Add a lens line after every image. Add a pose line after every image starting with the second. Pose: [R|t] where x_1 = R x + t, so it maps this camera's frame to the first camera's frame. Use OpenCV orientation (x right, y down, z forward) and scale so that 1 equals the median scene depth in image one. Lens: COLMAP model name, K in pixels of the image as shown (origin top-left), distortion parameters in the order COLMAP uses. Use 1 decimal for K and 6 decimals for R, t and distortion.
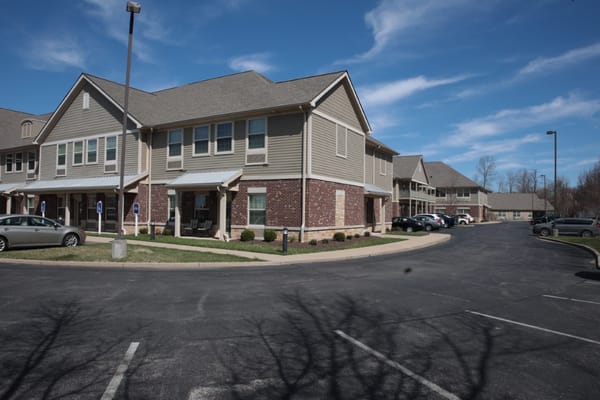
lens RADIAL K [[443.3, 0, 287.8], [0, 443.3, 198.9], [0, 0, 1]] dist [-0.120890, 0.116154]
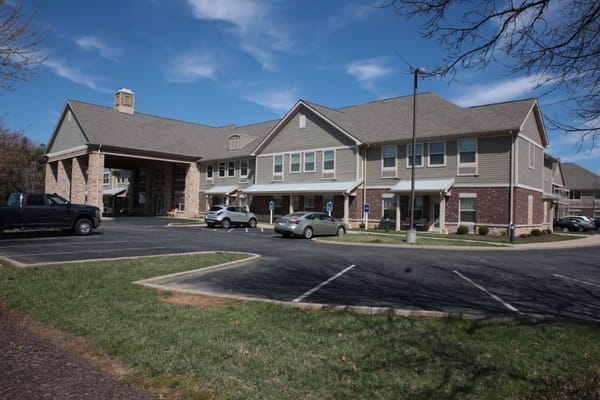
lens RADIAL K [[443.3, 0, 287.8], [0, 443.3, 198.9], [0, 0, 1]] dist [-0.120890, 0.116154]
pose [[0.975732, 0.009990, -0.218740, -0.269658], [-0.009573, 0.999950, 0.002969, -0.006868], [0.218759, -0.000803, 0.975779, -0.311277]]
